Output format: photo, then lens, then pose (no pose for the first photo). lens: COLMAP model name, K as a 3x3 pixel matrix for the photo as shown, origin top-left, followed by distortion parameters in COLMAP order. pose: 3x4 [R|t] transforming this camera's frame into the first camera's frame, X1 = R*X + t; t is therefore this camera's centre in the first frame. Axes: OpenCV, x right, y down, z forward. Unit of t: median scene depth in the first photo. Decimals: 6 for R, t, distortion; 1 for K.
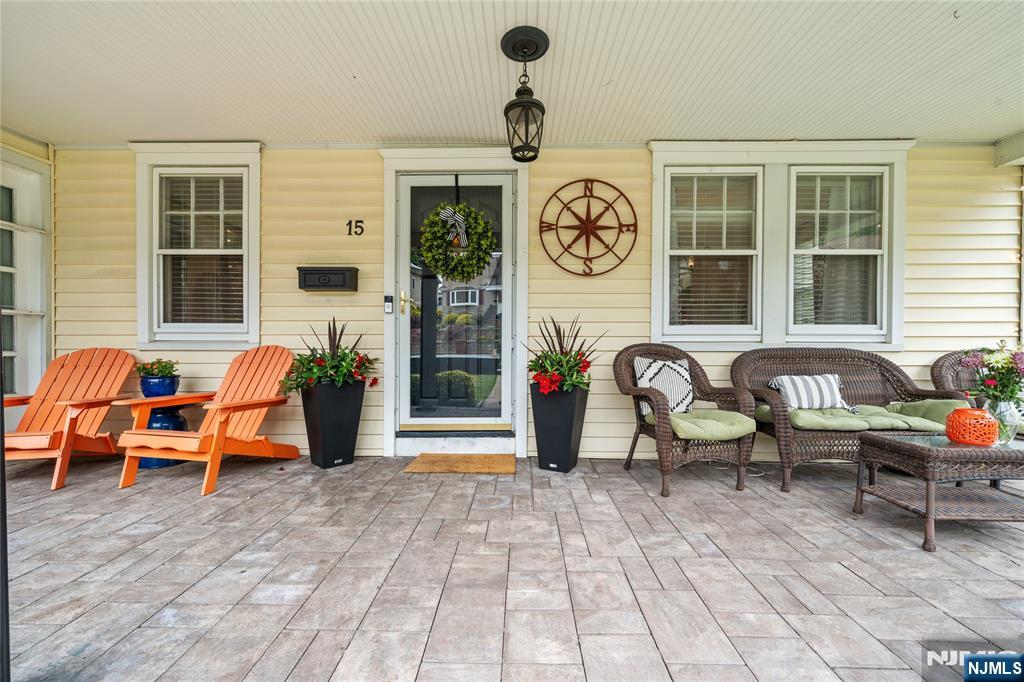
lens RADIAL K [[416.1, 0, 512.1], [0, 416.1, 346.2], [0, 0, 1]] dist [-0.002984, -0.000189]
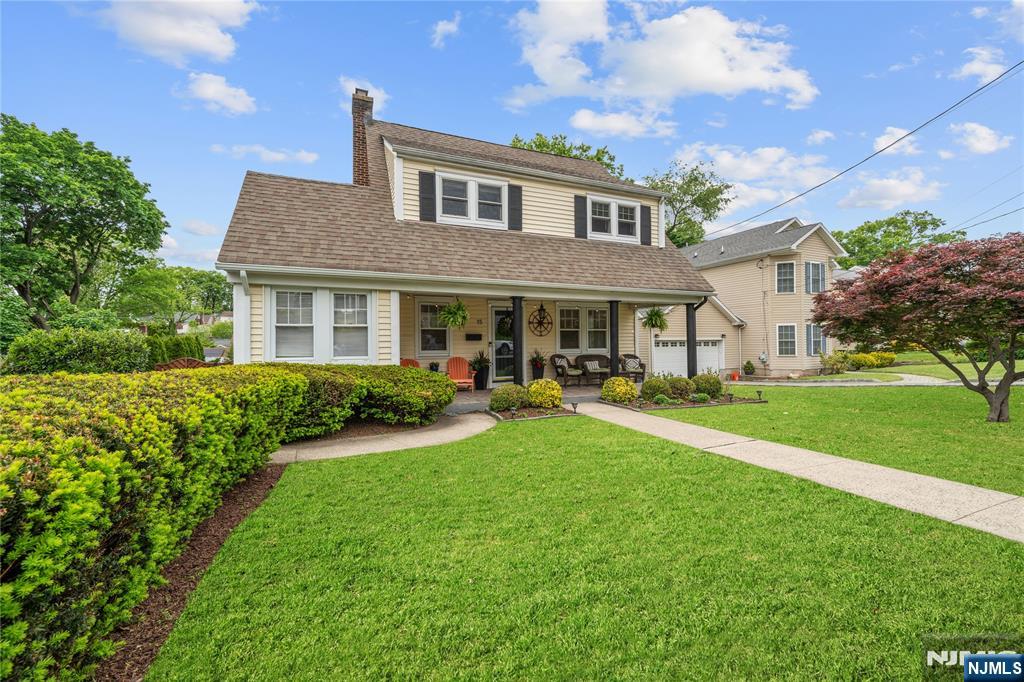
lens RADIAL K [[404.1, 0, 508.3], [0, 404.1, 344.7], [0, 0, 1]] dist [-0.001207, -0.000272]
pose [[0.916239, -0.011834, 0.400457, -1.532852], [0.019275, 0.999708, -0.014558, -0.047383], [-0.400168, 0.021057, 0.916200, -2.184217]]
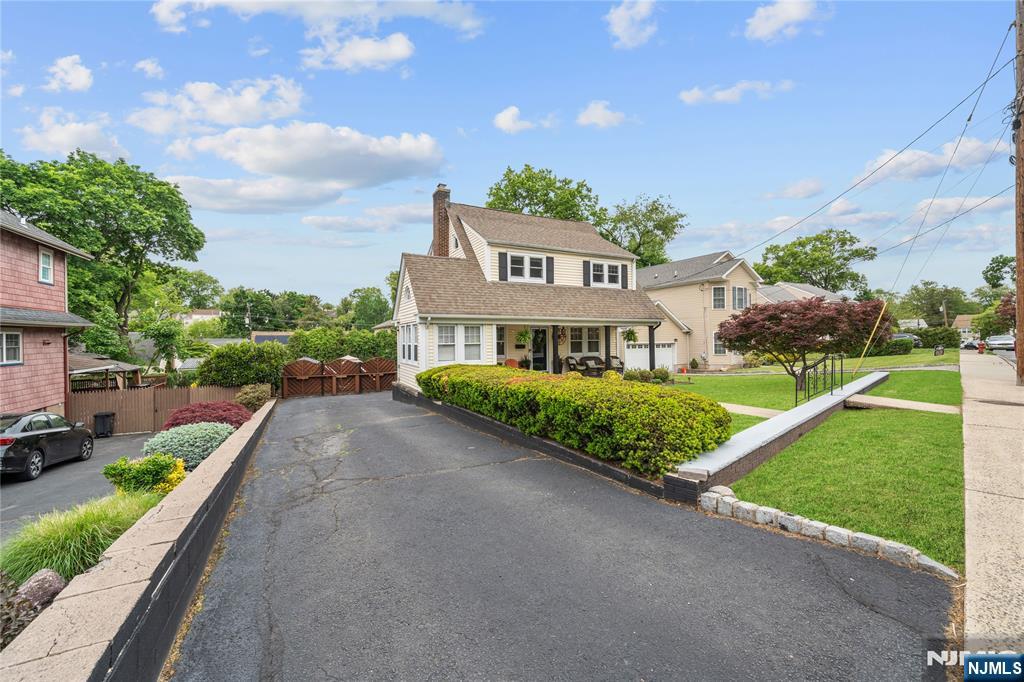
lens RADIAL K [[404.1, 0, 508.3], [0, 404.1, 344.7], [0, 0, 1]] dist [-0.001207, -0.000272]
pose [[0.881687, -0.018859, 0.471457, -3.132216], [0.023509, 0.999716, -0.003975, -0.170425], [-0.471248, 0.014588, 0.881880, -3.670723]]
